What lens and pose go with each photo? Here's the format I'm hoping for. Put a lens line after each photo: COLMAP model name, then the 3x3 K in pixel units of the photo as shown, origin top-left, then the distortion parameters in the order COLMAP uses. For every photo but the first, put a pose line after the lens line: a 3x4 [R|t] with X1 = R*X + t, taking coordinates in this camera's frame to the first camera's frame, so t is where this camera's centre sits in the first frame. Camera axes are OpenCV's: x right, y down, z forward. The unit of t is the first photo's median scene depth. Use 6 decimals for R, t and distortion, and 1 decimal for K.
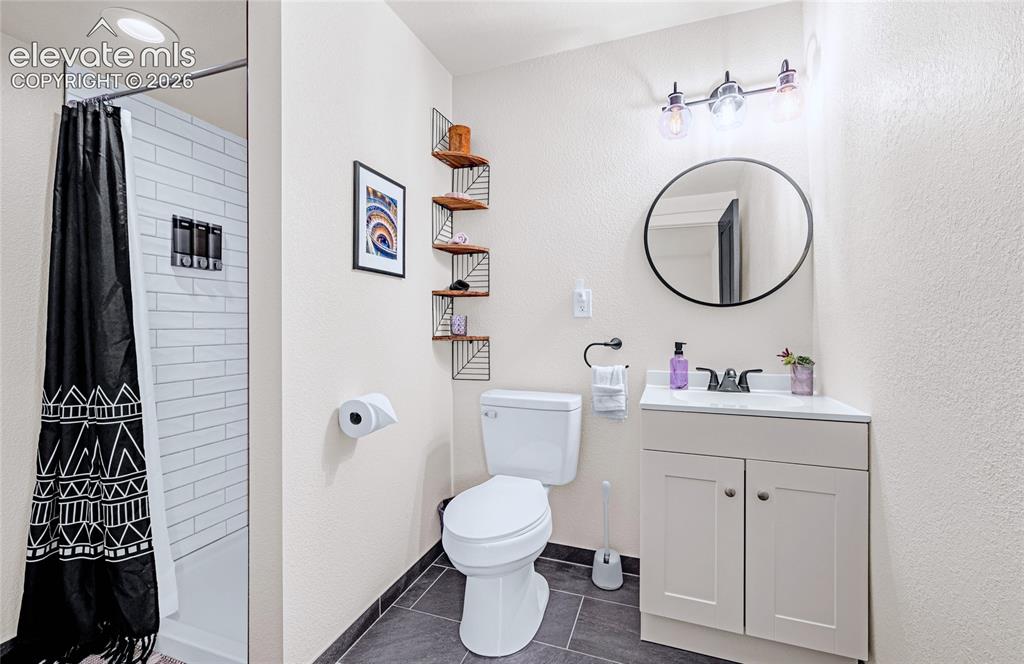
lens RADIAL K [[439.5, 0, 514.0], [0, 439.5, 326.3], [0, 0, 1]] dist [0.000941, -0.000144]
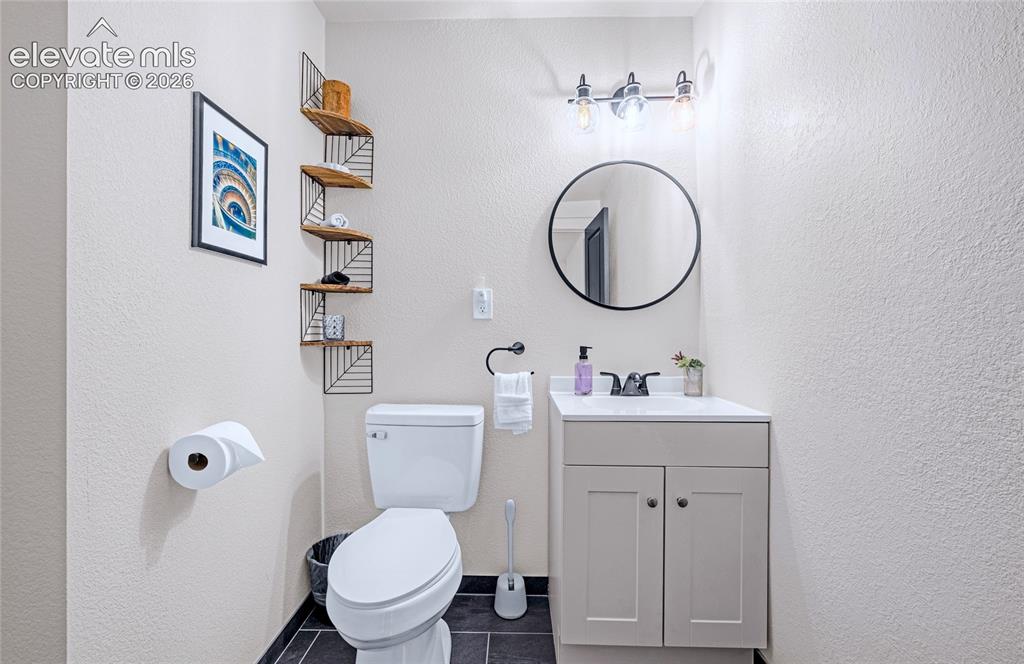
lens RADIAL K [[439.5, 0, 507.3], [0, 439.5, 329.4], [0, 0, 1]] dist [0.000941, -0.000144]
pose [[0.949427, 0.003251, 0.313970, -0.090492], [-0.003883, 0.999992, 0.001386, -0.001500], [-0.313963, -0.002535, 0.949432, 0.148272]]
